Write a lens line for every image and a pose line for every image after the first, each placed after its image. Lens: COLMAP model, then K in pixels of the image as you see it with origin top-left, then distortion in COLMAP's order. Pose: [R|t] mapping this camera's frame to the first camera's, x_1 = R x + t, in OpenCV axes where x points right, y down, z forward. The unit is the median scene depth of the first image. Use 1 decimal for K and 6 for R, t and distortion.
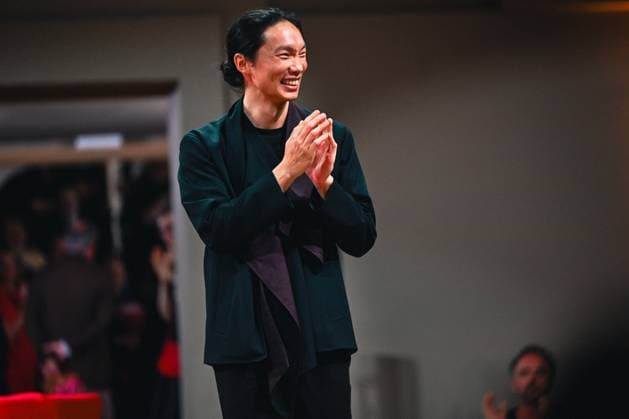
lens RADIAL K [[4173.7, 0, 314.5], [0, 4173.7, 209.5], [0, 0, 1]] dist [0.707382, -15.056989]
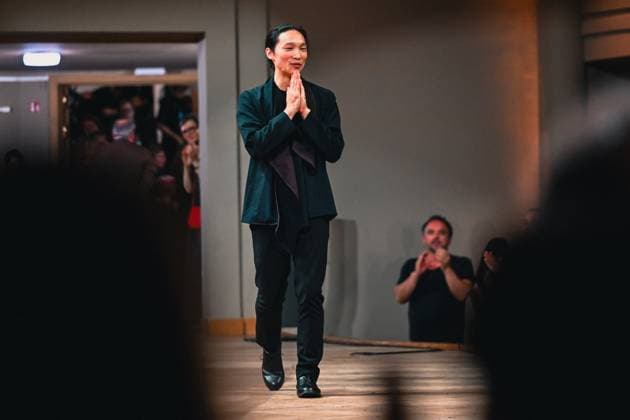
lens RADIAL K [[4180.4, 0, 315.0], [0, 4180.4, 210.0], [0, 0, 1]] dist [0.707382, -15.056989]
pose [[0.999521, 0.021092, 0.022655, -0.030797], [-0.021897, 0.999116, 0.035881, -0.025928], [-0.021878, -0.036360, 0.999099, -0.597204]]
